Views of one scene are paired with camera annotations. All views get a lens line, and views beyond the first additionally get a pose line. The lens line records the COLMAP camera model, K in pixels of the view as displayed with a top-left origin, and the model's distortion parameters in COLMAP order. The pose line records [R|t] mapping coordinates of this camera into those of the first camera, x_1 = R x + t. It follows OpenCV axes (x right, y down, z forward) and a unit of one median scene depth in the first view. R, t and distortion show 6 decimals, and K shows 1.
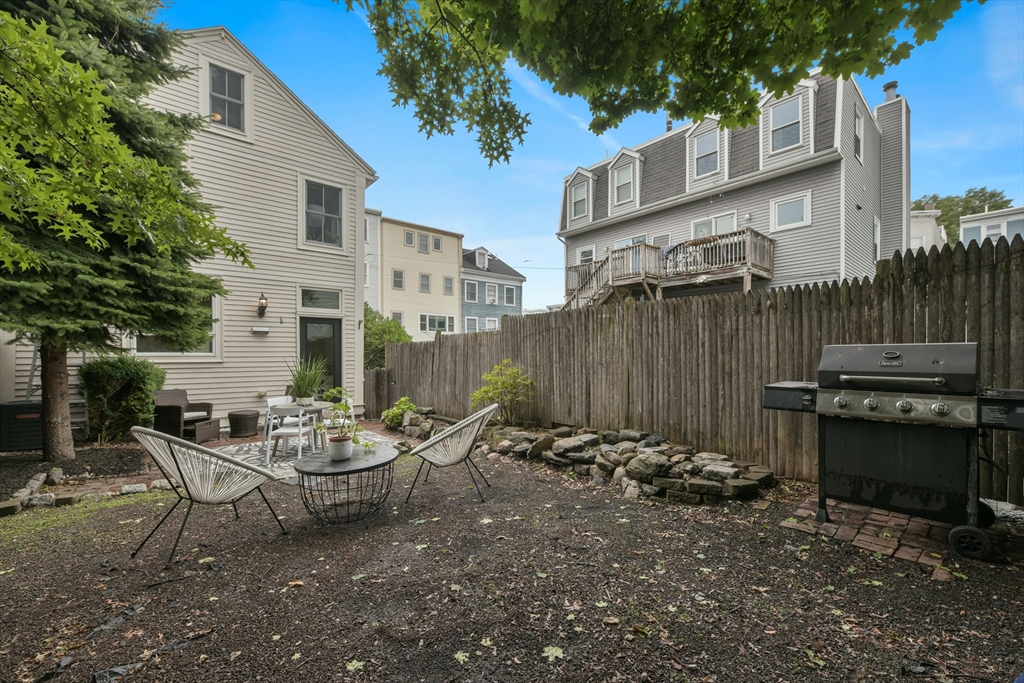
lens RADIAL K [[414.7, 0, 531.2], [0, 414.7, 353.7], [0, 0, 1]] dist [-0.002873, 0.002167]
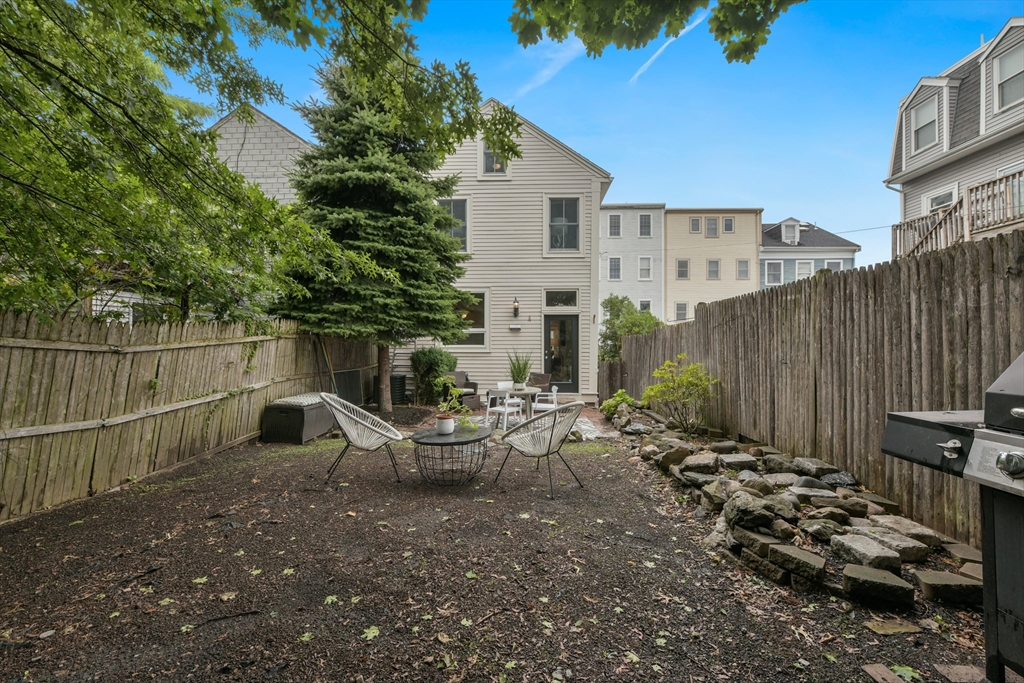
lens RADIAL K [[414.7, 0, 518.7], [0, 414.7, 338.1], [0, 0, 1]] dist [-0.002873, 0.002167]
pose [[0.734778, -0.008399, -0.678256, 0.337315], [-0.002702, 0.999879, -0.015309, -0.007563], [0.678302, 0.013081, 0.734667, 0.146518]]
